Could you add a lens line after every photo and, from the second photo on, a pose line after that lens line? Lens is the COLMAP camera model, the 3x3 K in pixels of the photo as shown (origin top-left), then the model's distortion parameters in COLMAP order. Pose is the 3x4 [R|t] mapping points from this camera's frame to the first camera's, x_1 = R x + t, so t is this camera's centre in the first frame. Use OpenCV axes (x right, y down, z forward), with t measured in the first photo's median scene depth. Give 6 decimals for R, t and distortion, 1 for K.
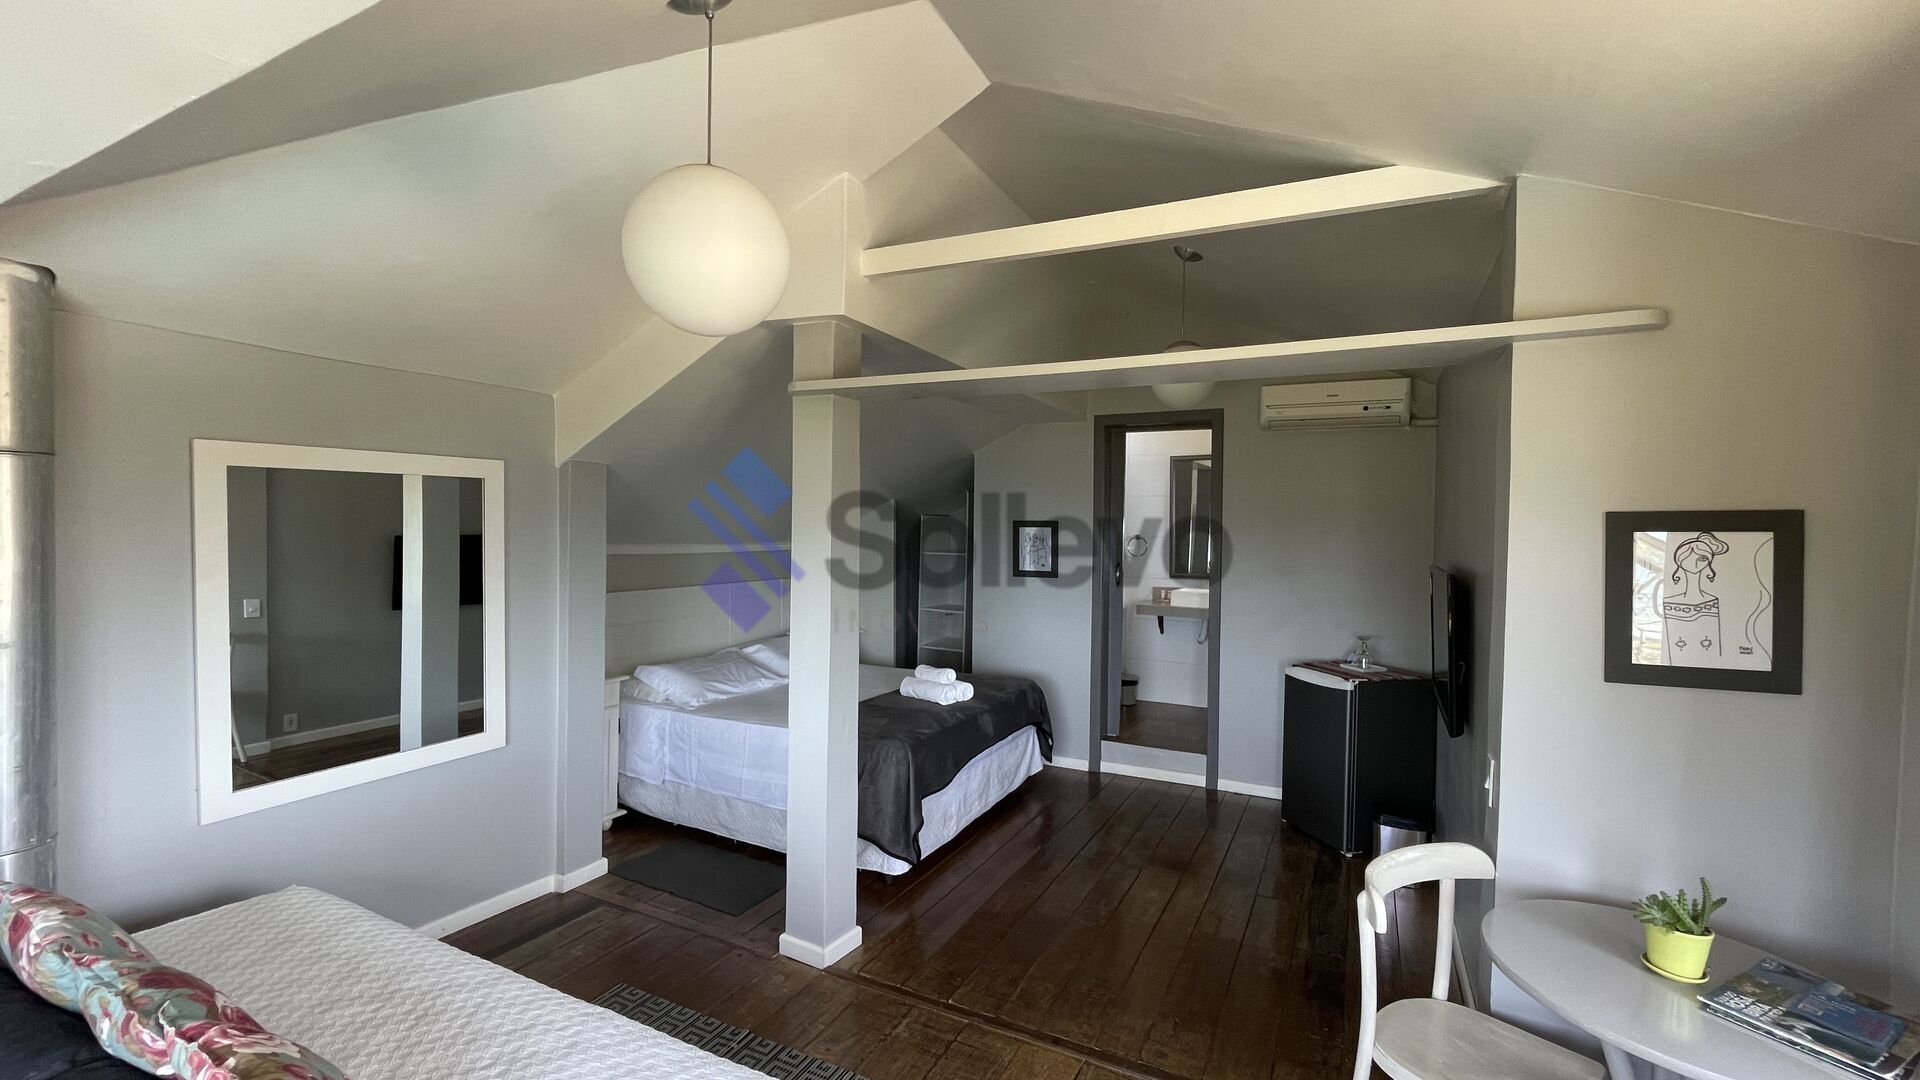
lens RADIAL K [[778.7, 0, 960.0], [0, 778.7, 540.0], [0, 0, 1]] dist [-0.001075, -0.000063]
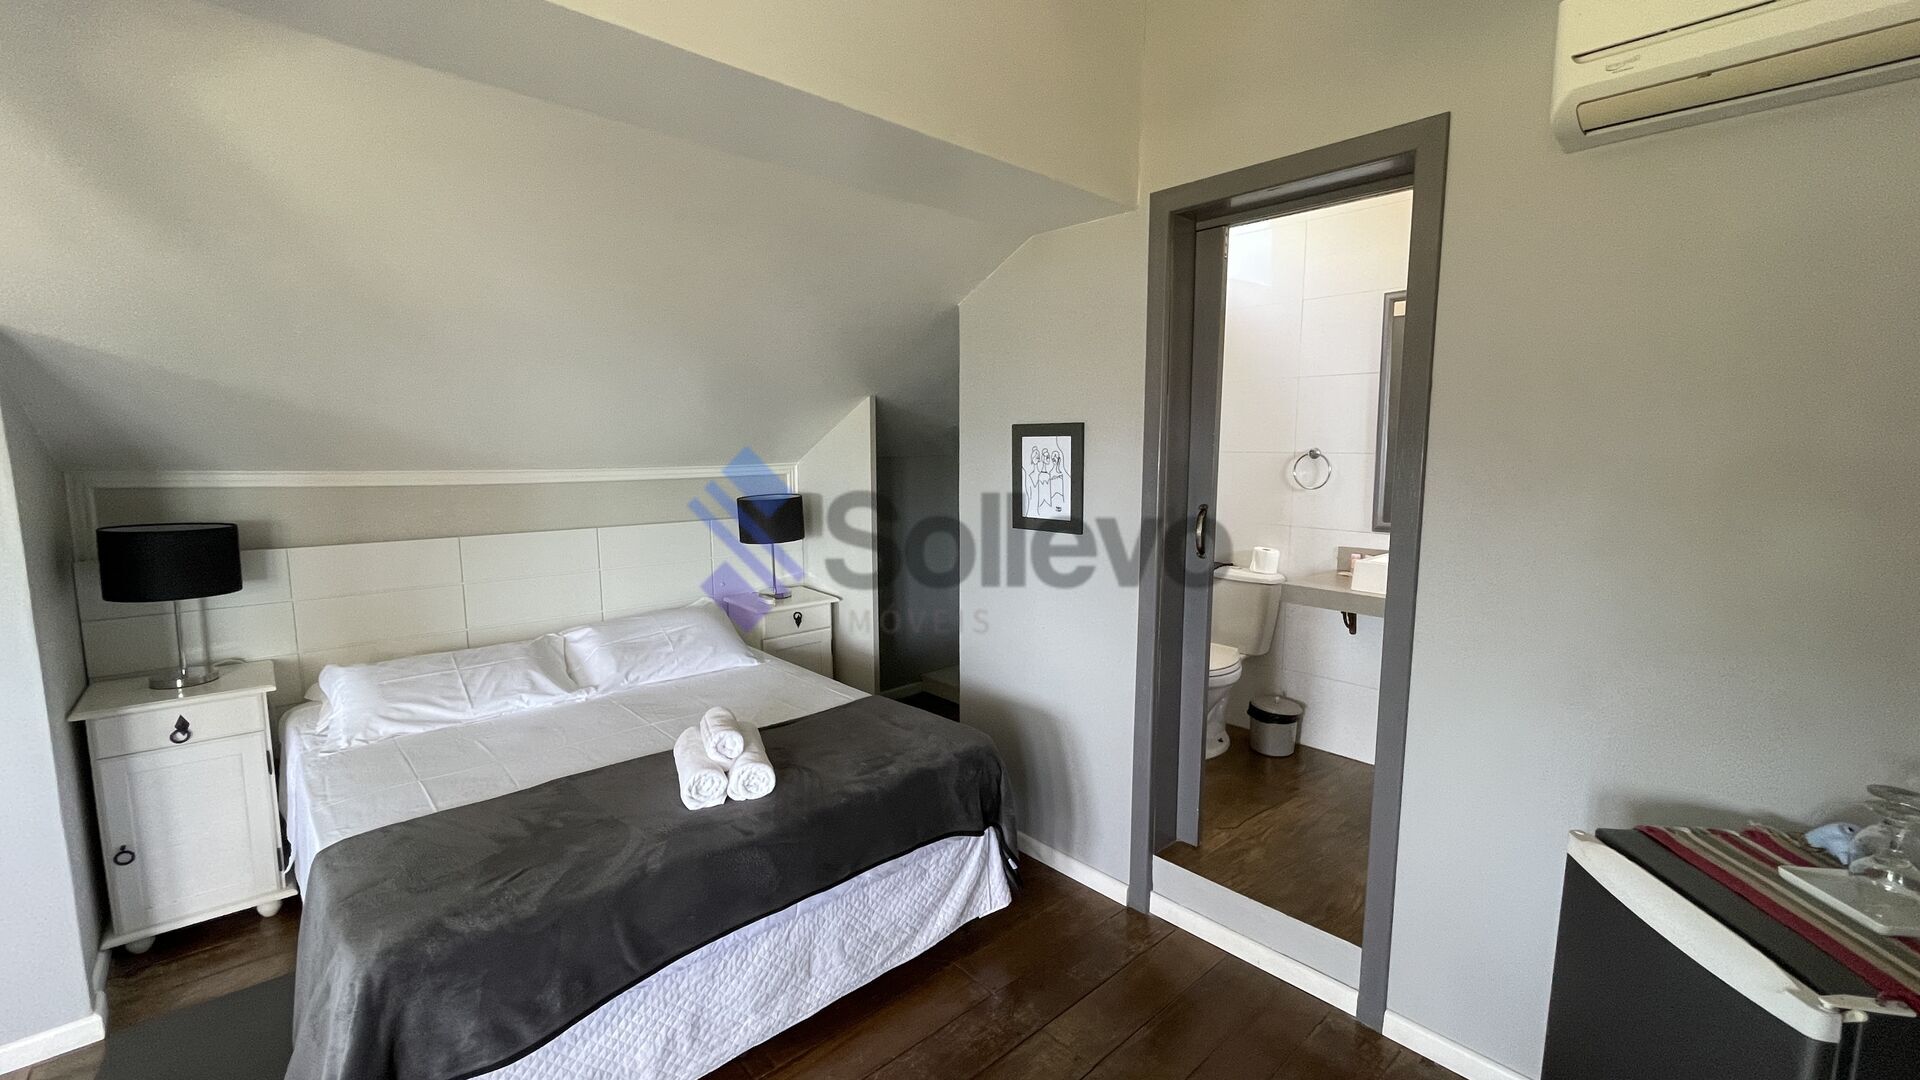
lens RADIAL K [[778.7, 0, 960.0], [0, 778.7, 540.0], [0, 0, 1]] dist [-0.001075, -0.000063]
pose [[0.934613, 0.034211, -0.354017, 0.239107], [0.004465, 0.994156, 0.107860, -0.003830], [0.355638, -0.102388, 0.928998, 0.505244]]
